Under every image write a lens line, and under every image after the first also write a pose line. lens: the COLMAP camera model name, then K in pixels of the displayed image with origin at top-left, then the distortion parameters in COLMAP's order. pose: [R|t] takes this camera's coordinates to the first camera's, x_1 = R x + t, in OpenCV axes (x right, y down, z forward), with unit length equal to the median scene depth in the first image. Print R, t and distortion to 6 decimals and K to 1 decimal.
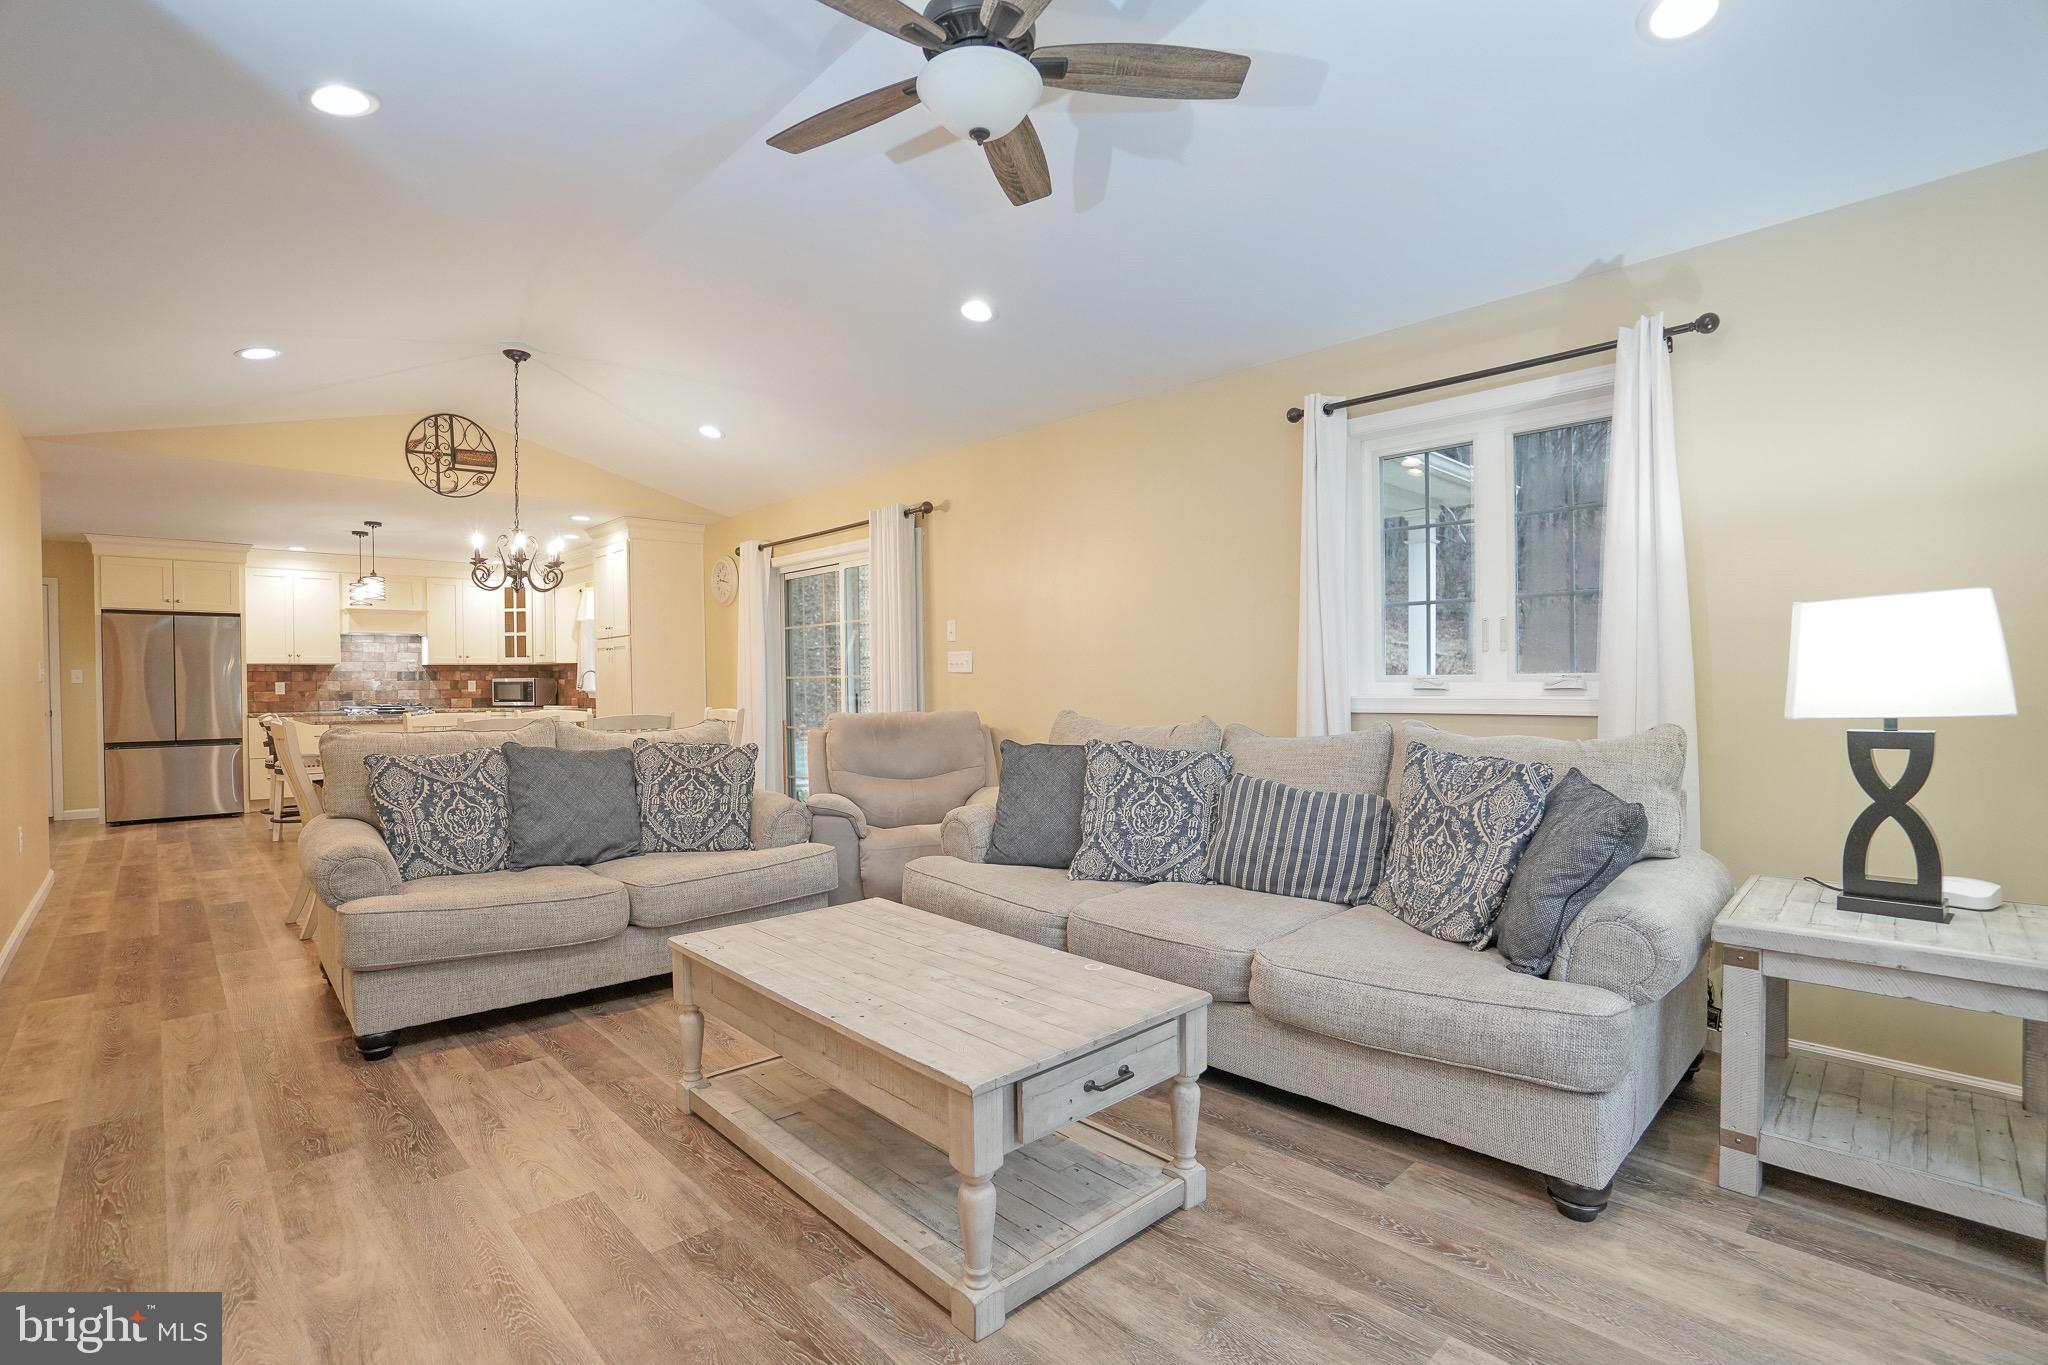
lens RADIAL K [[951.1, 0, 996.5], [0, 951.1, 686.3], [0, 0, 1]] dist [-0.059362, 0.023329]
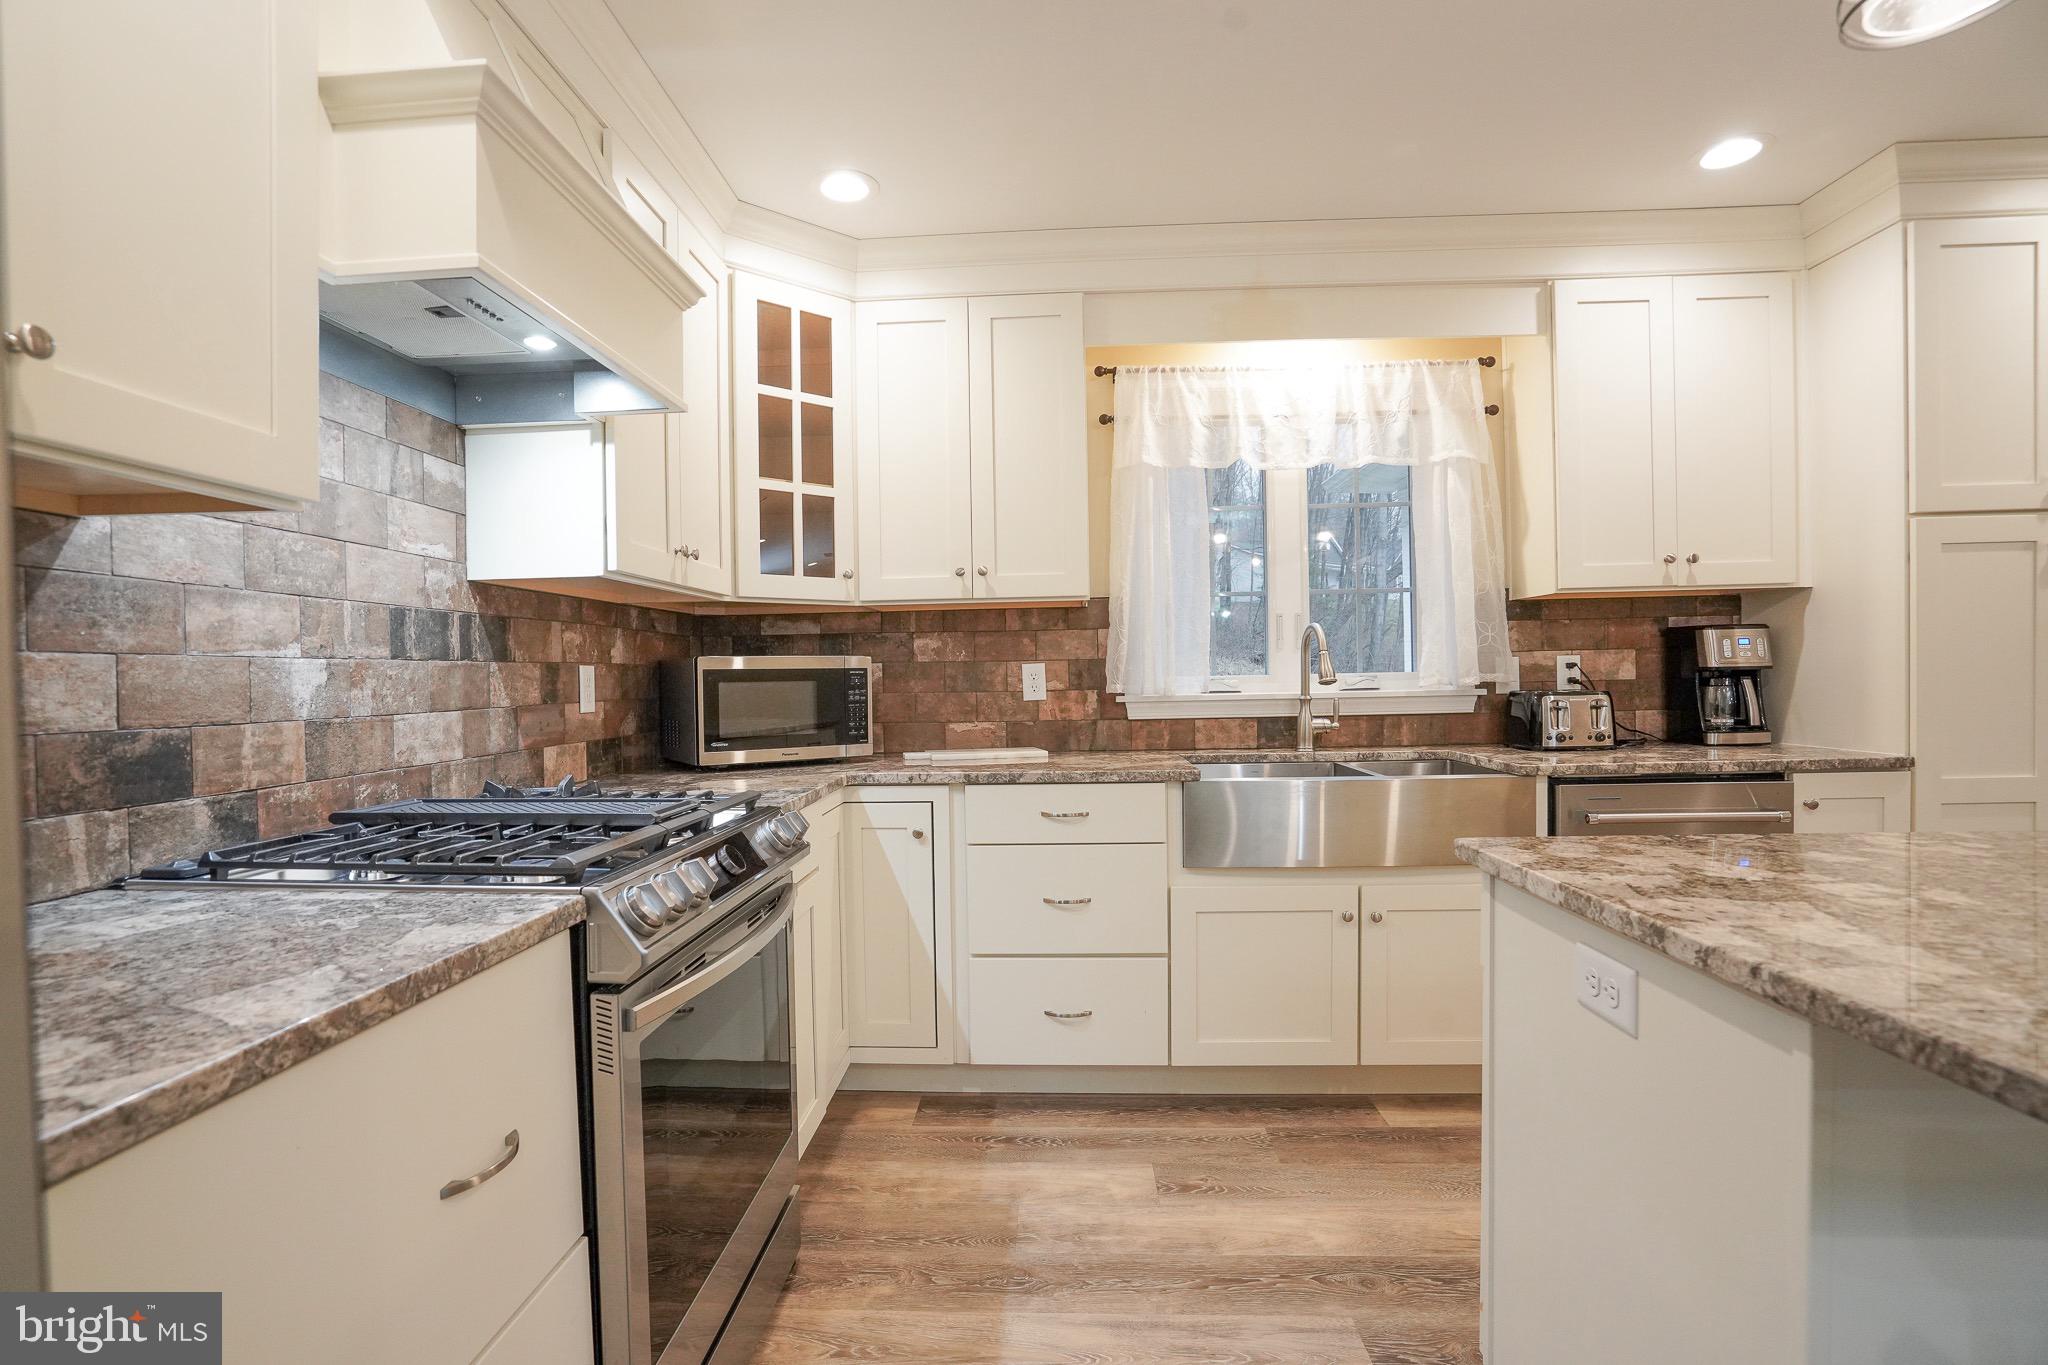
lens RADIAL K [[951.1, 0, 1001.0], [0, 951.1, 694.7], [0, 0, 1]] dist [-0.059362, 0.023329]
pose [[0.717030, -0.018936, 0.696786, -0.987973], [0.018545, 0.999795, 0.008088, 0.002045], [-0.696796, 0.007123, 0.717234, 1.154744]]
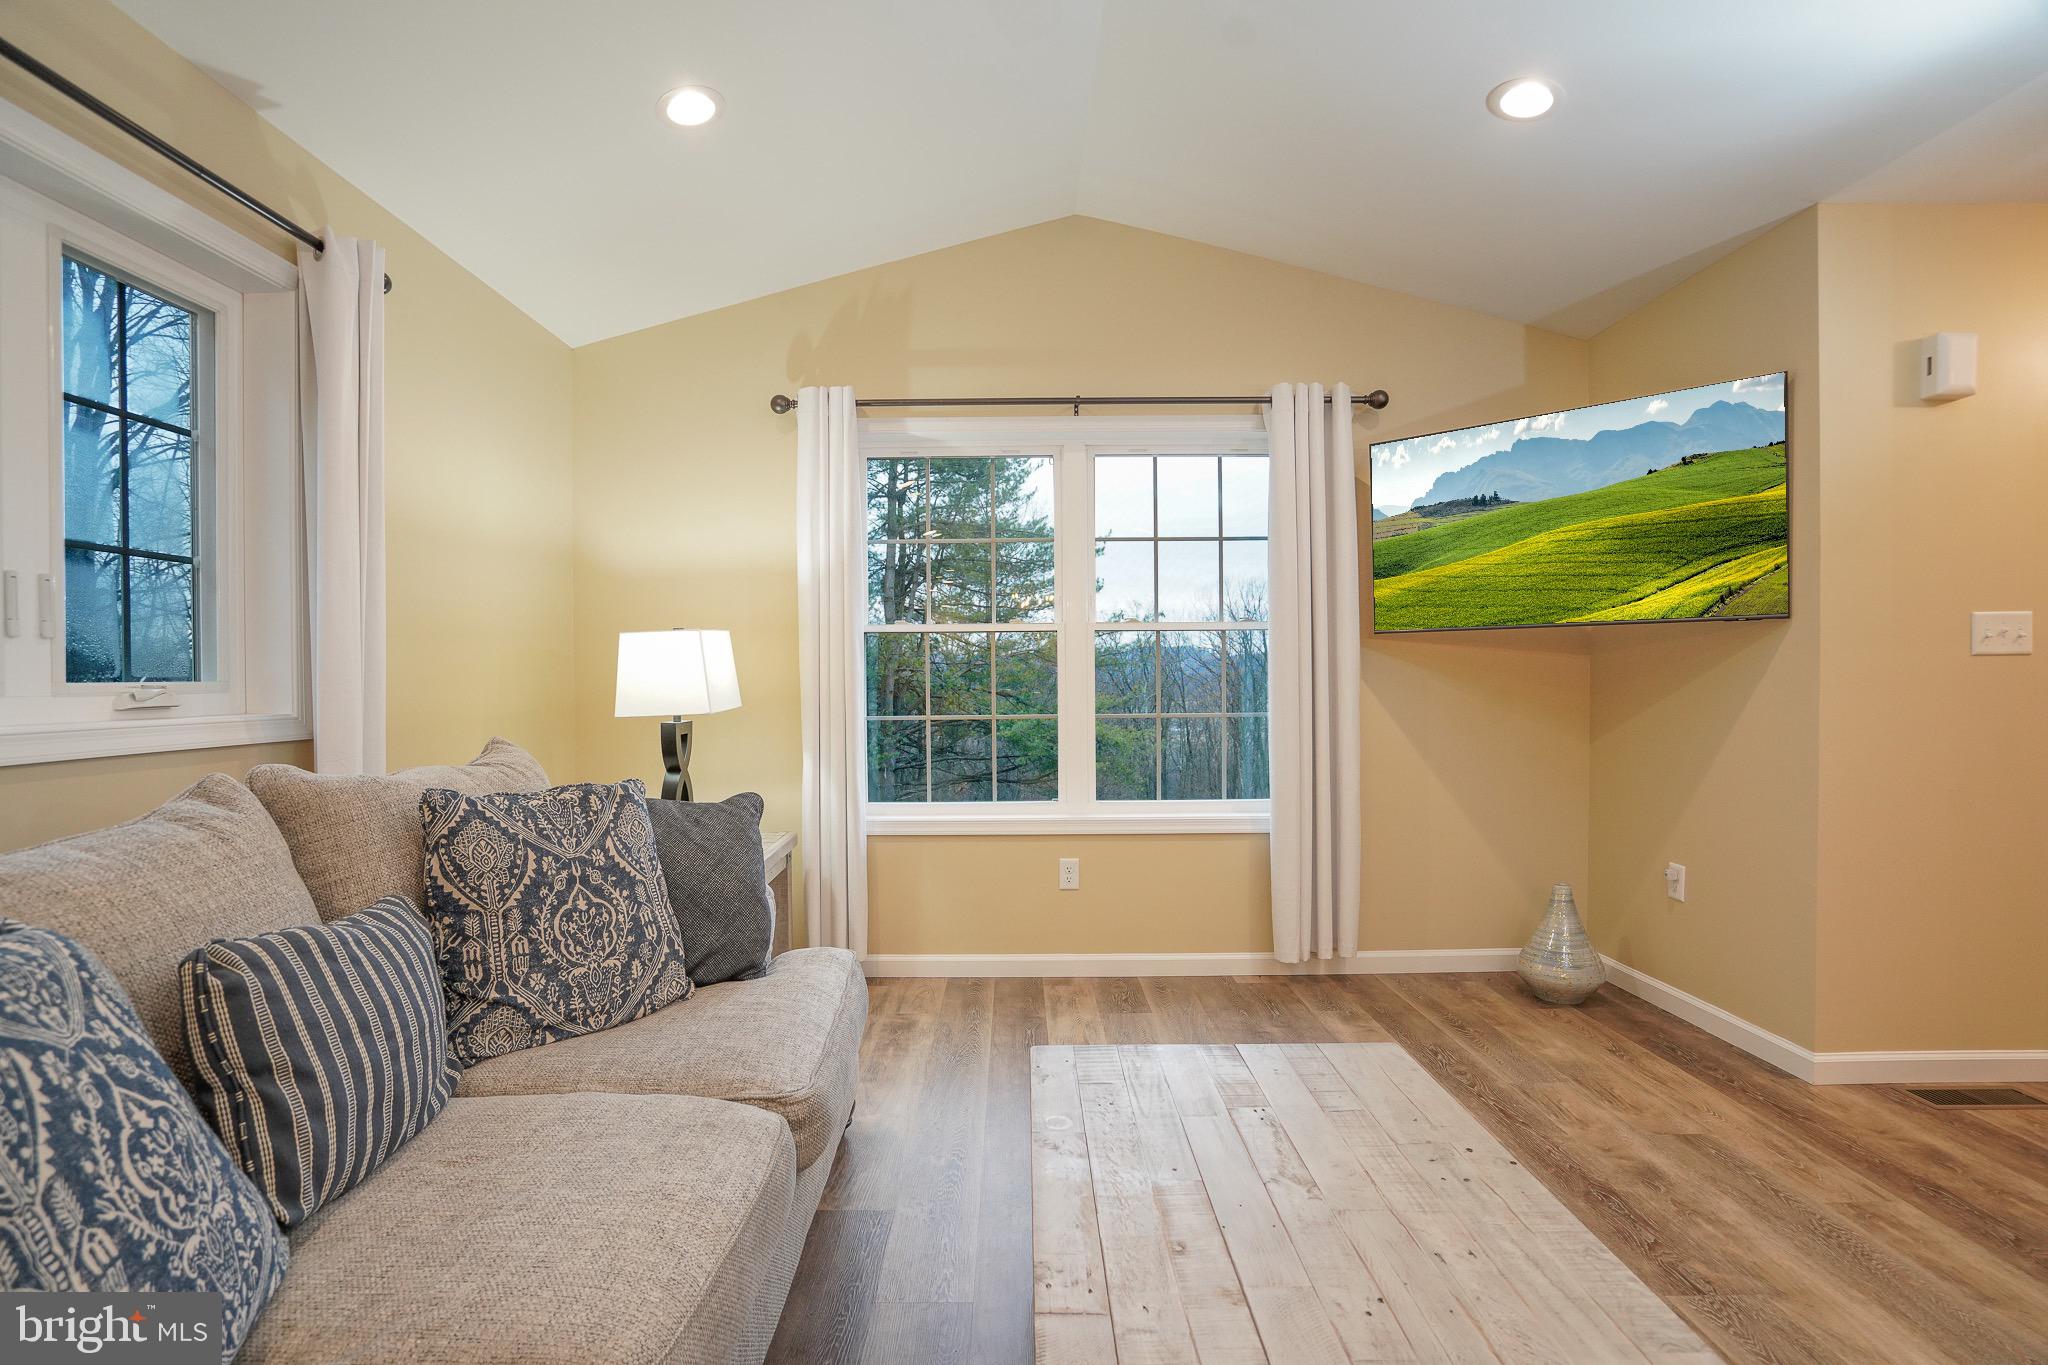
lens RADIAL K [[951.1, 0, 1008.8], [0, 951.1, 688.7], [0, 0, 1]] dist [-0.059362, 0.023329]
pose [[-0.732269, 0.006029, 0.680988, -0.102654], [0.016710, 0.999819, 0.009117, -0.002385], [-0.680810, 0.018056, -0.732238, 0.488476]]
